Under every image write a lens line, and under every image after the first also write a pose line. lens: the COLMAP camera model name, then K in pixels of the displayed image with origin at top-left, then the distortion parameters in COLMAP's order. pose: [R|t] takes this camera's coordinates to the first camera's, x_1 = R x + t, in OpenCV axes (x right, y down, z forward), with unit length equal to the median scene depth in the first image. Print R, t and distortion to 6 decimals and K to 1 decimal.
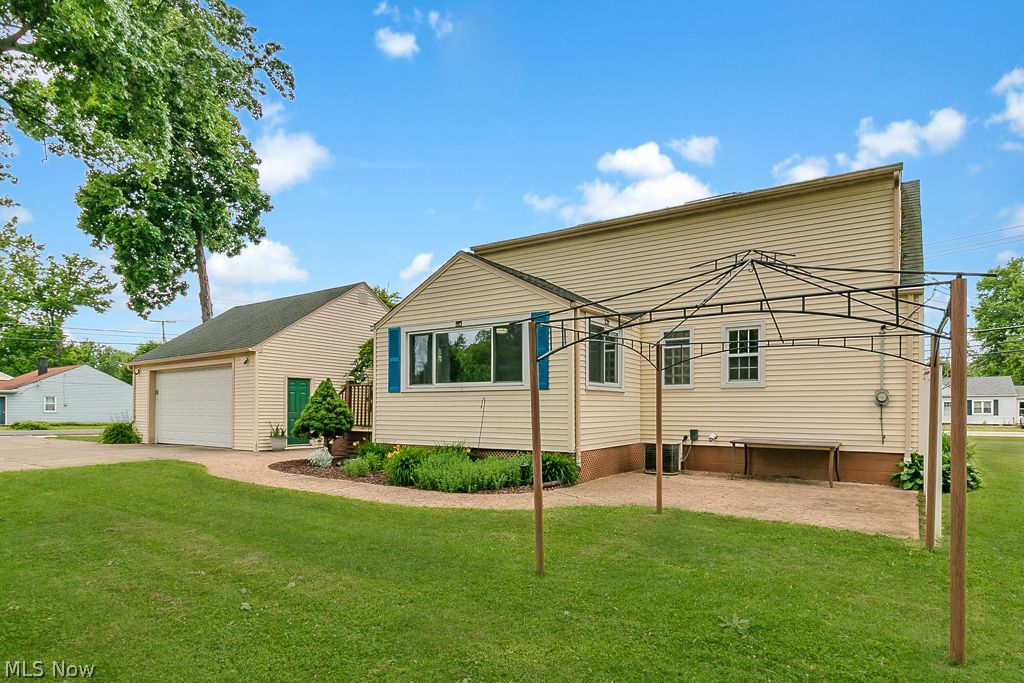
lens RADIAL K [[526.9, 0, 513.9], [0, 526.9, 405.5], [0, 0, 1]] dist [0.002398, 0.000201]
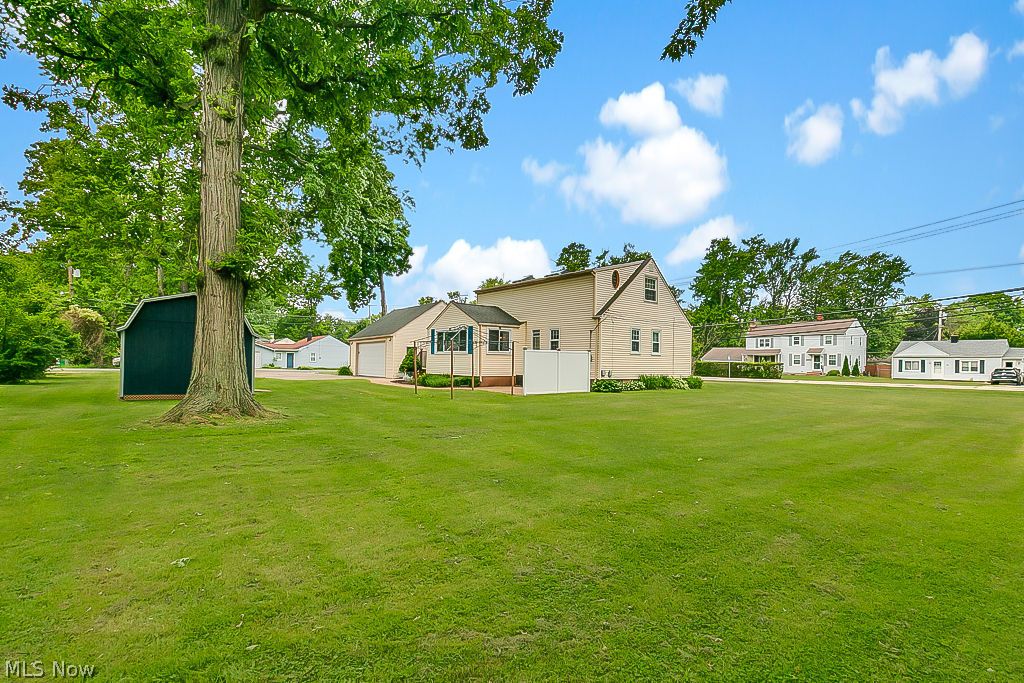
lens RADIAL K [[505.6, 0, 515.2], [0, 505.6, 366.0], [0, 0, 1]] dist [-0.000923, -0.000156]
pose [[0.948804, 0.013401, -0.315580, 0.523926], [-0.010438, 0.999884, 0.011077, 0.000840], [0.315692, -0.007216, 0.948834, -0.683767]]
